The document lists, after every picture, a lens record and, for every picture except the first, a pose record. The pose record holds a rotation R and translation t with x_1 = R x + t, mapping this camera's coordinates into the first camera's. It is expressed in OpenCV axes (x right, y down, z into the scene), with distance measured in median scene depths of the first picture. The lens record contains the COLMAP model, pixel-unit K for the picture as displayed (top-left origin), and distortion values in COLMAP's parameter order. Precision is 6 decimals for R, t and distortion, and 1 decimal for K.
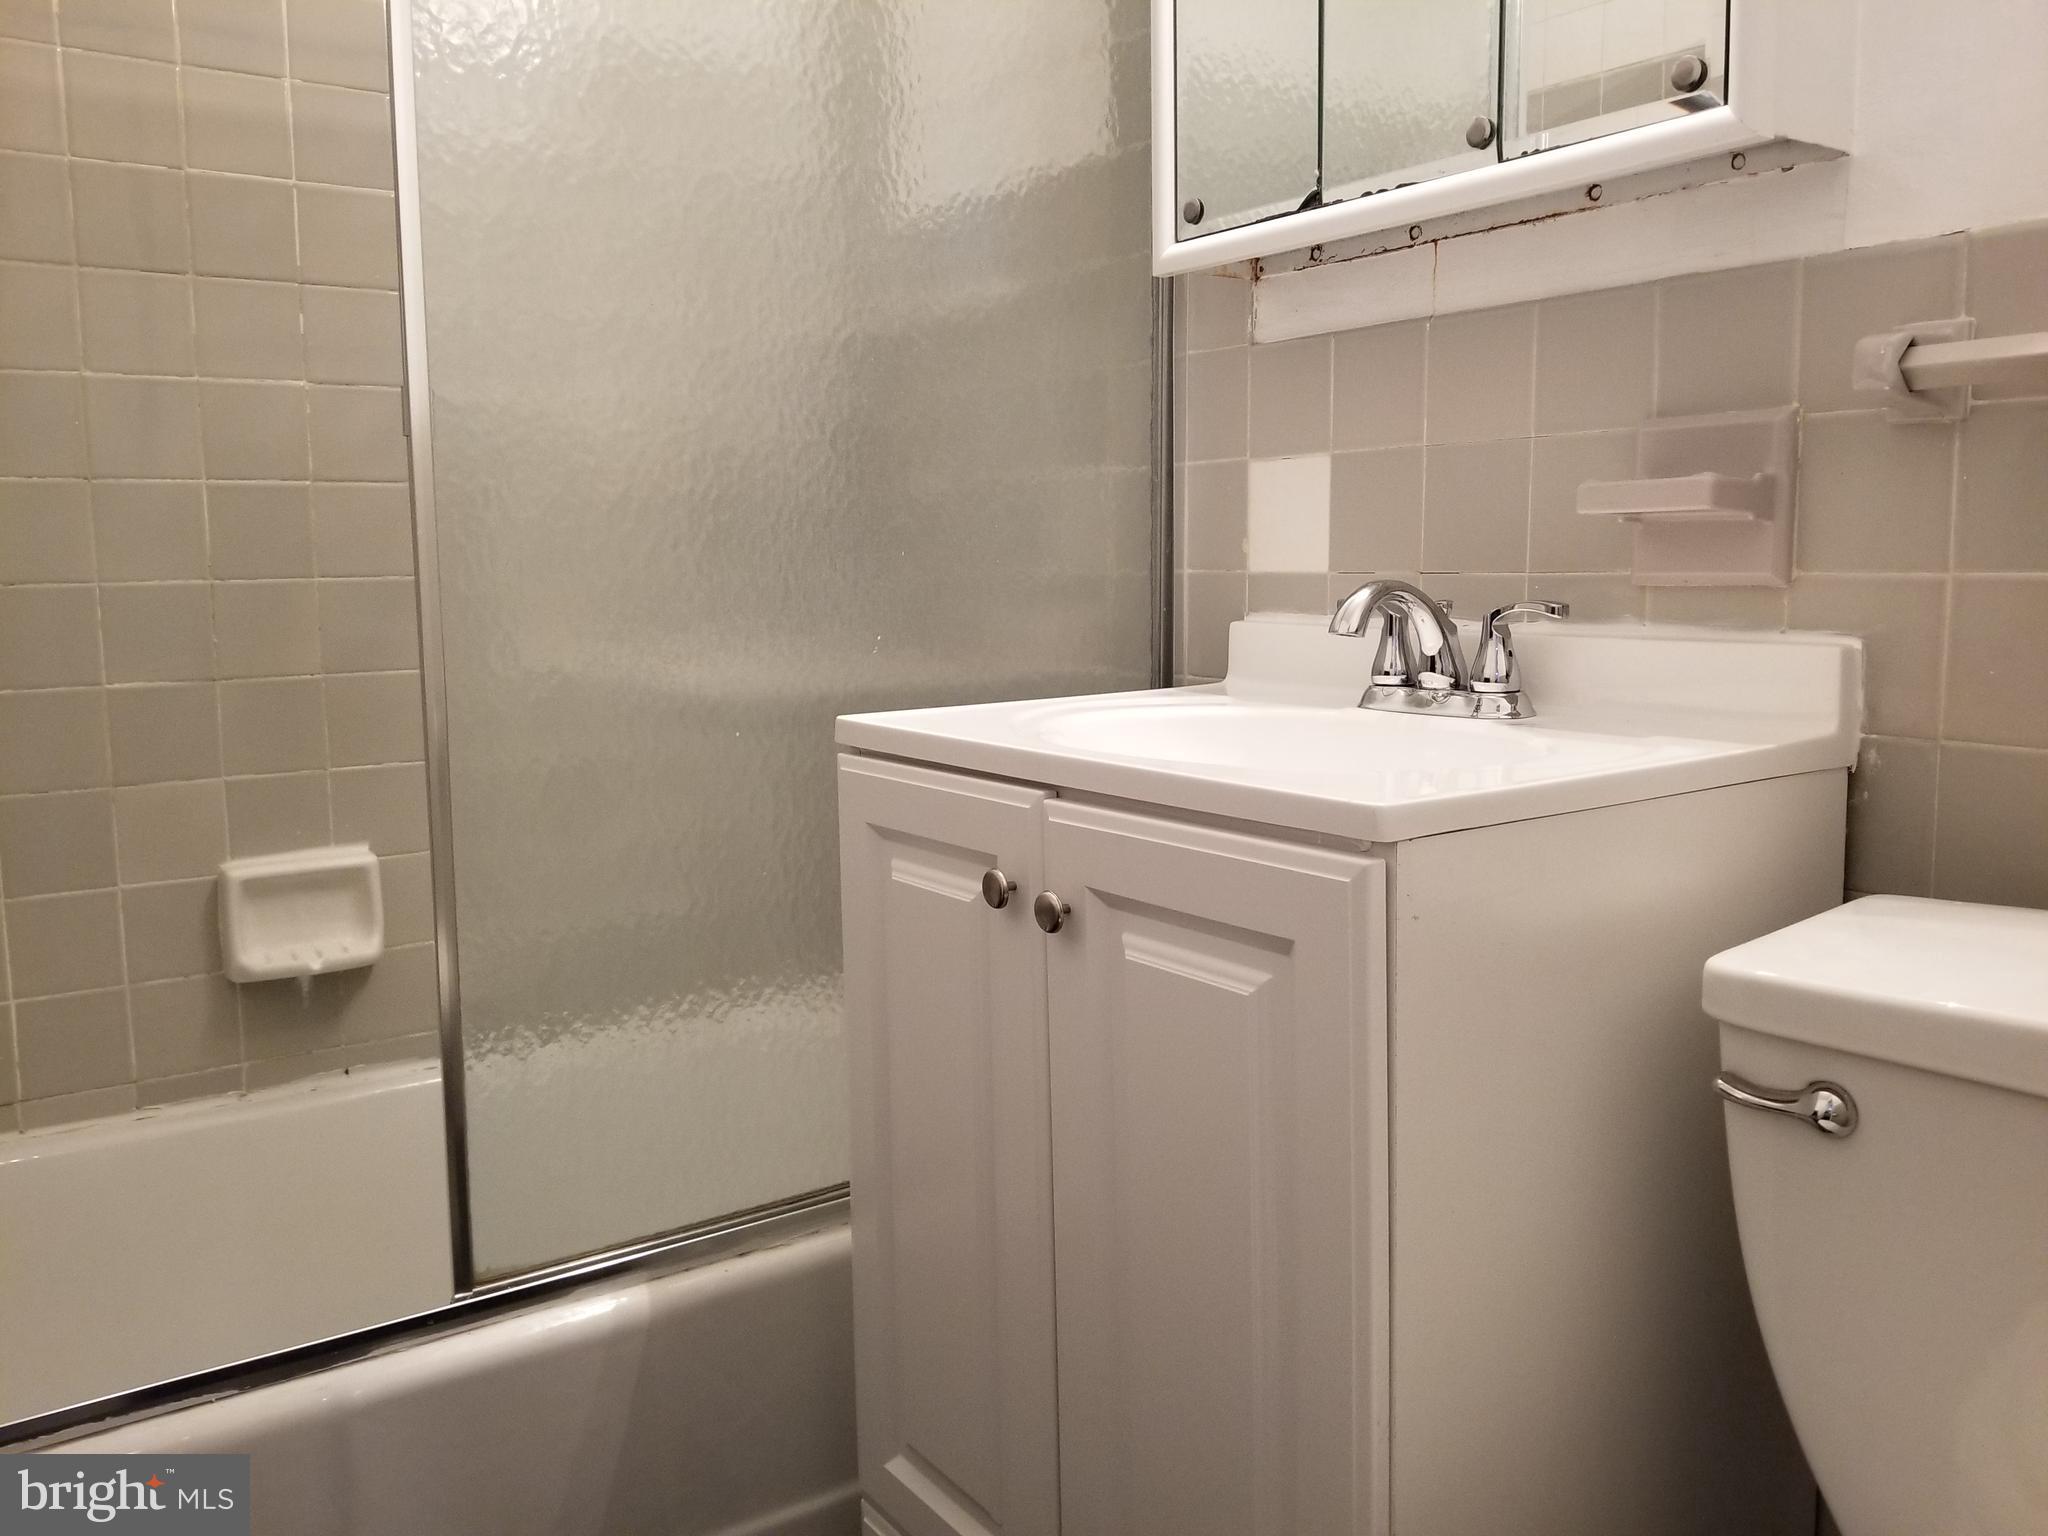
lens RADIAL K [[1593.0, 0, 1024.0], [0, 1593.0, 768.0], [0, 0, 1]] dist [-0.002241, -0.076686]
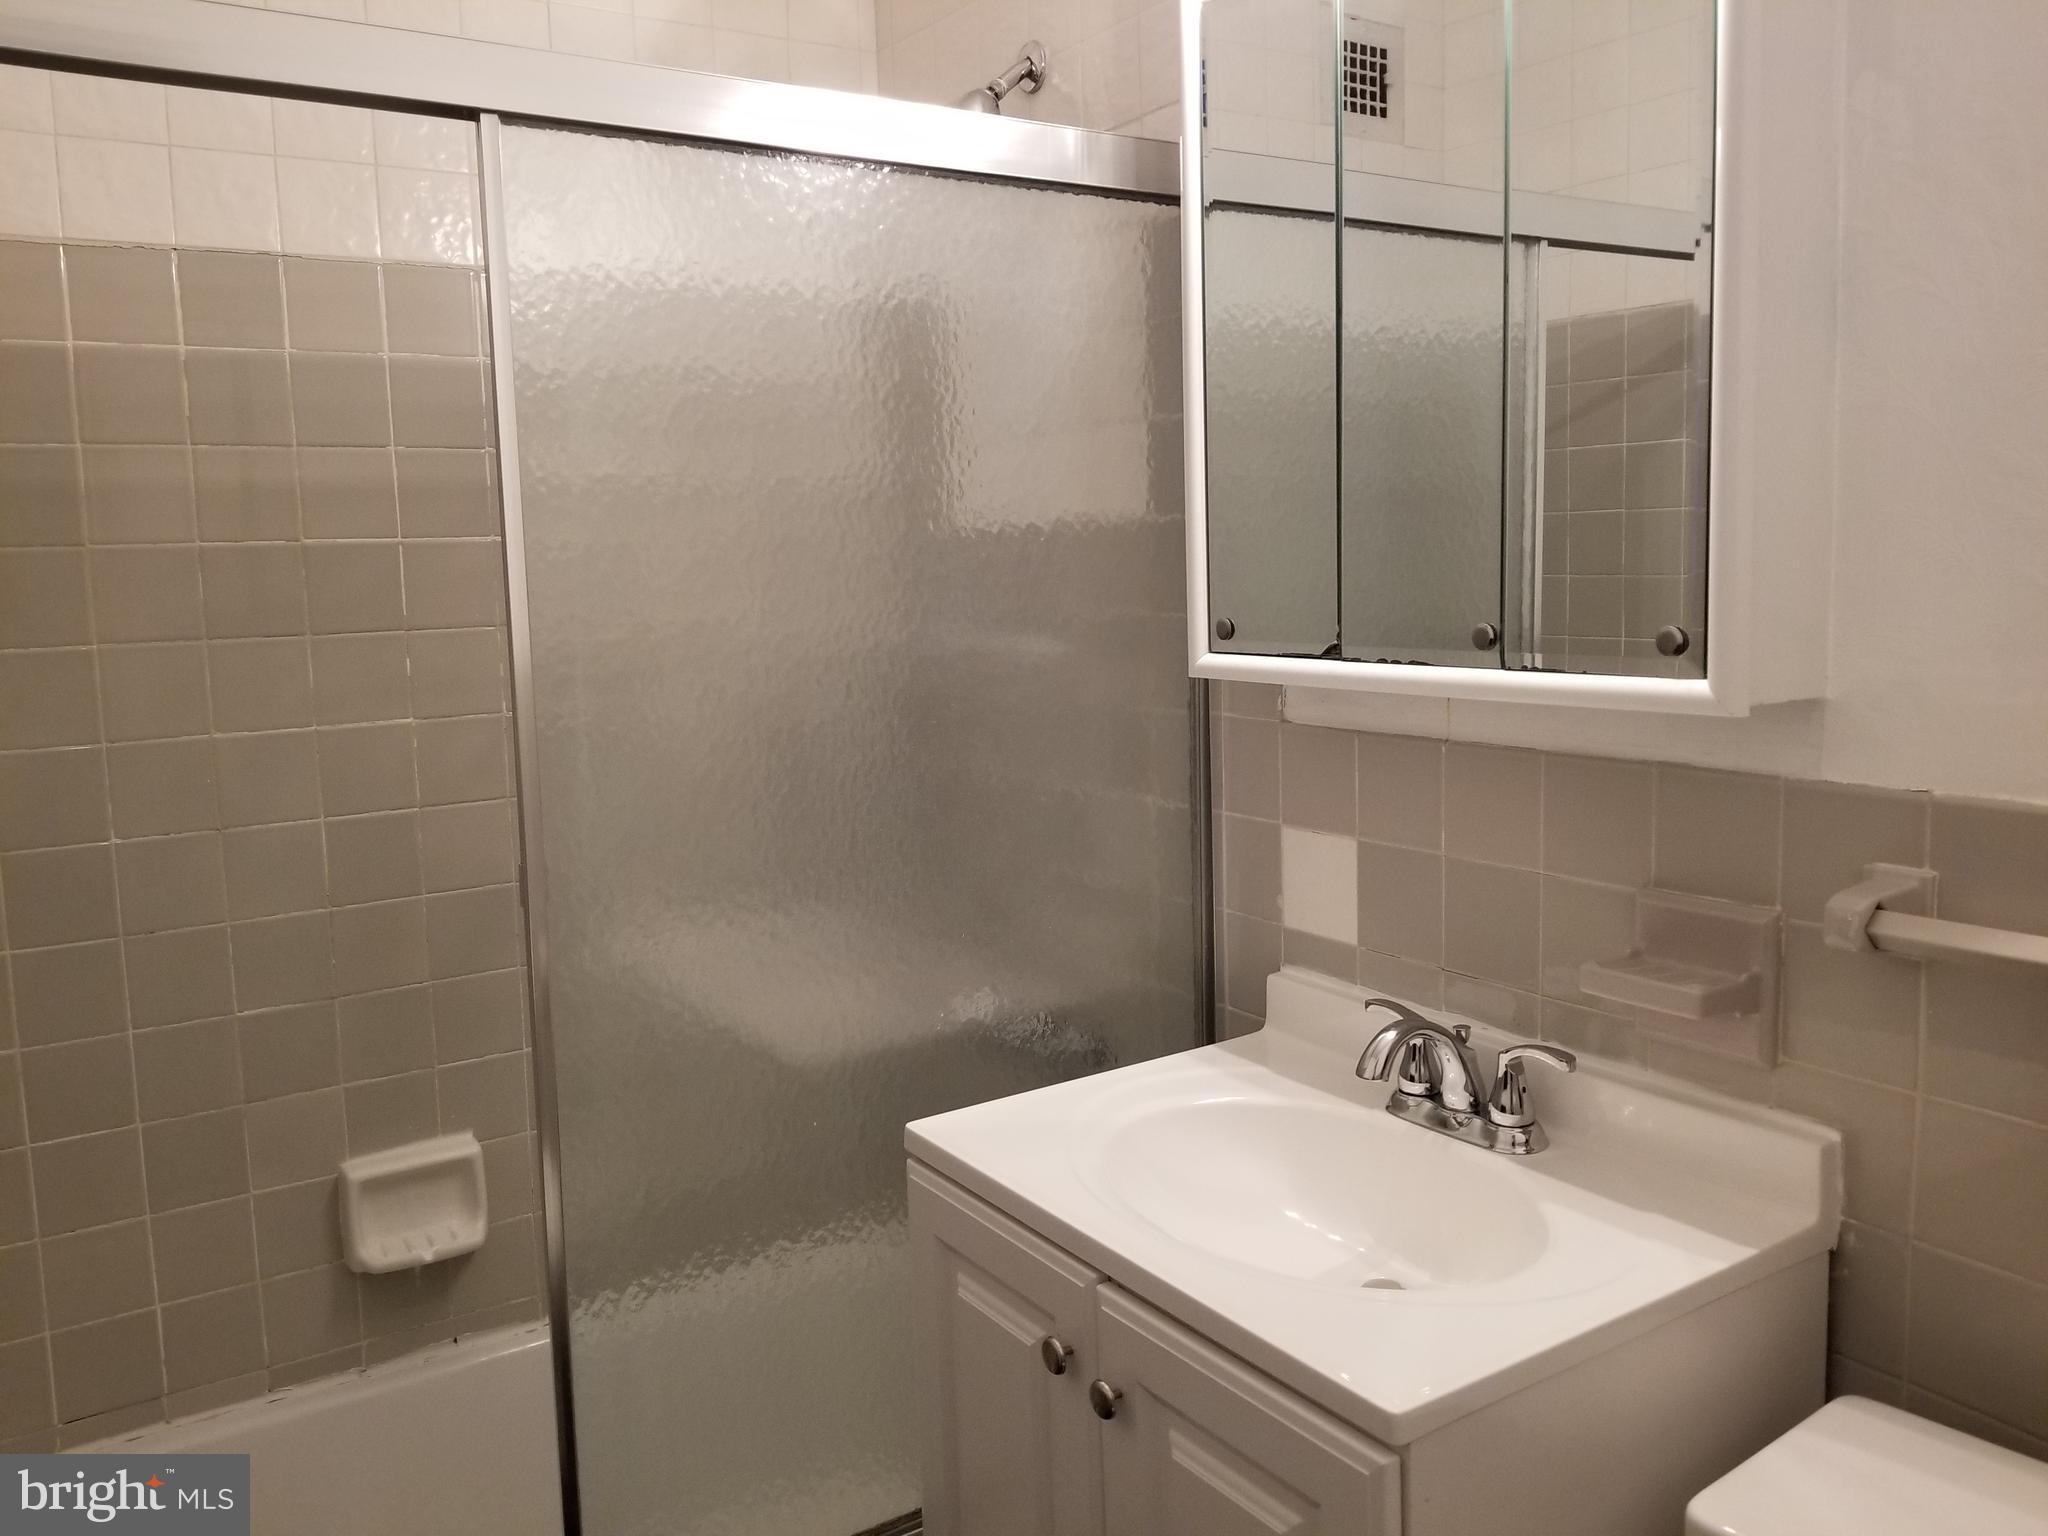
lens RADIAL K [[1566.4, 0, 1018.2], [0, 1566.4, 708.9], [0, 0, 1]] dist [-0.024880, -0.052370]
pose [[0.999188, -0.017077, -0.036484, 0.003221], [0.015786, 0.999249, -0.035389, -0.249266], [0.037061, 0.034785, 0.998707, -0.070114]]
